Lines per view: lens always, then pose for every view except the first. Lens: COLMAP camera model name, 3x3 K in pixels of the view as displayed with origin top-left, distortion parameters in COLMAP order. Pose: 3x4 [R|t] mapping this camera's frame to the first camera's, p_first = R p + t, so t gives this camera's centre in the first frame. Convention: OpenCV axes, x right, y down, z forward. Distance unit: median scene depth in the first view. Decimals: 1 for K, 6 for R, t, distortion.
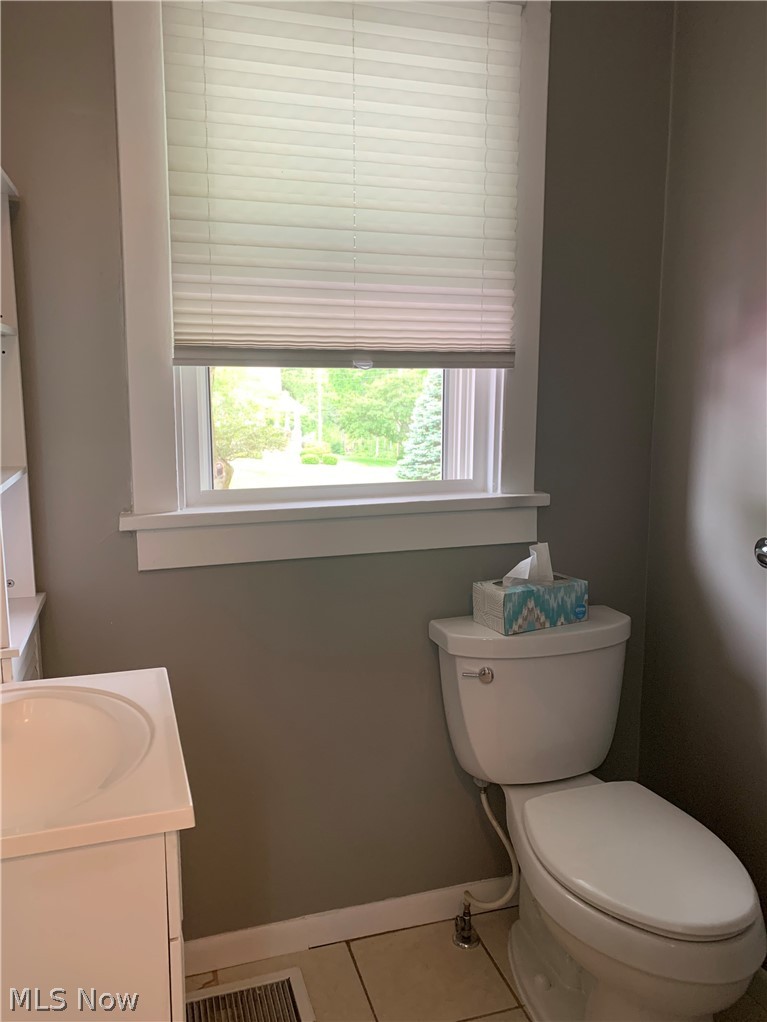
lens RADIAL K [[785.3, 0, 383.5], [0, 785.3, 511.0], [0, 0, 1]] dist [0.009754, -0.037197]
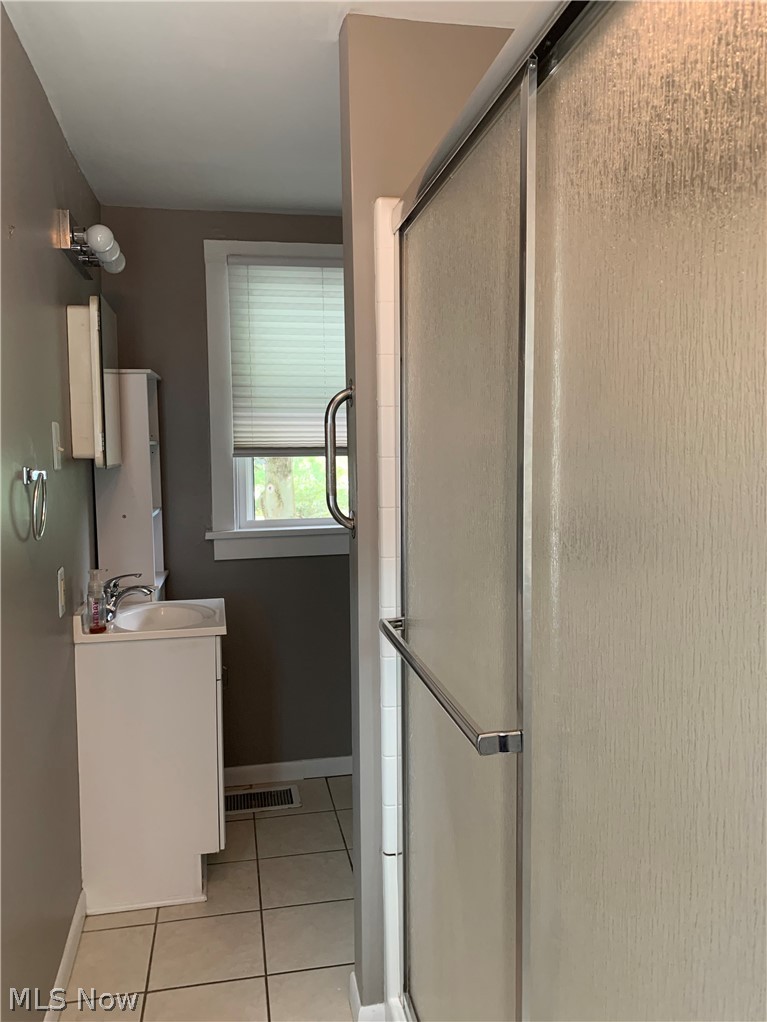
lens RADIAL K [[787.9, 0, 404.2], [0, 787.9, 512.0], [0, 0, 1]] dist [0.072794, -0.104234]
pose [[0.995453, -0.006614, -0.095026, 0.364204], [-0.000838, 0.996940, -0.078166, 0.114425], [0.095252, 0.077891, 0.992401, -0.967834]]
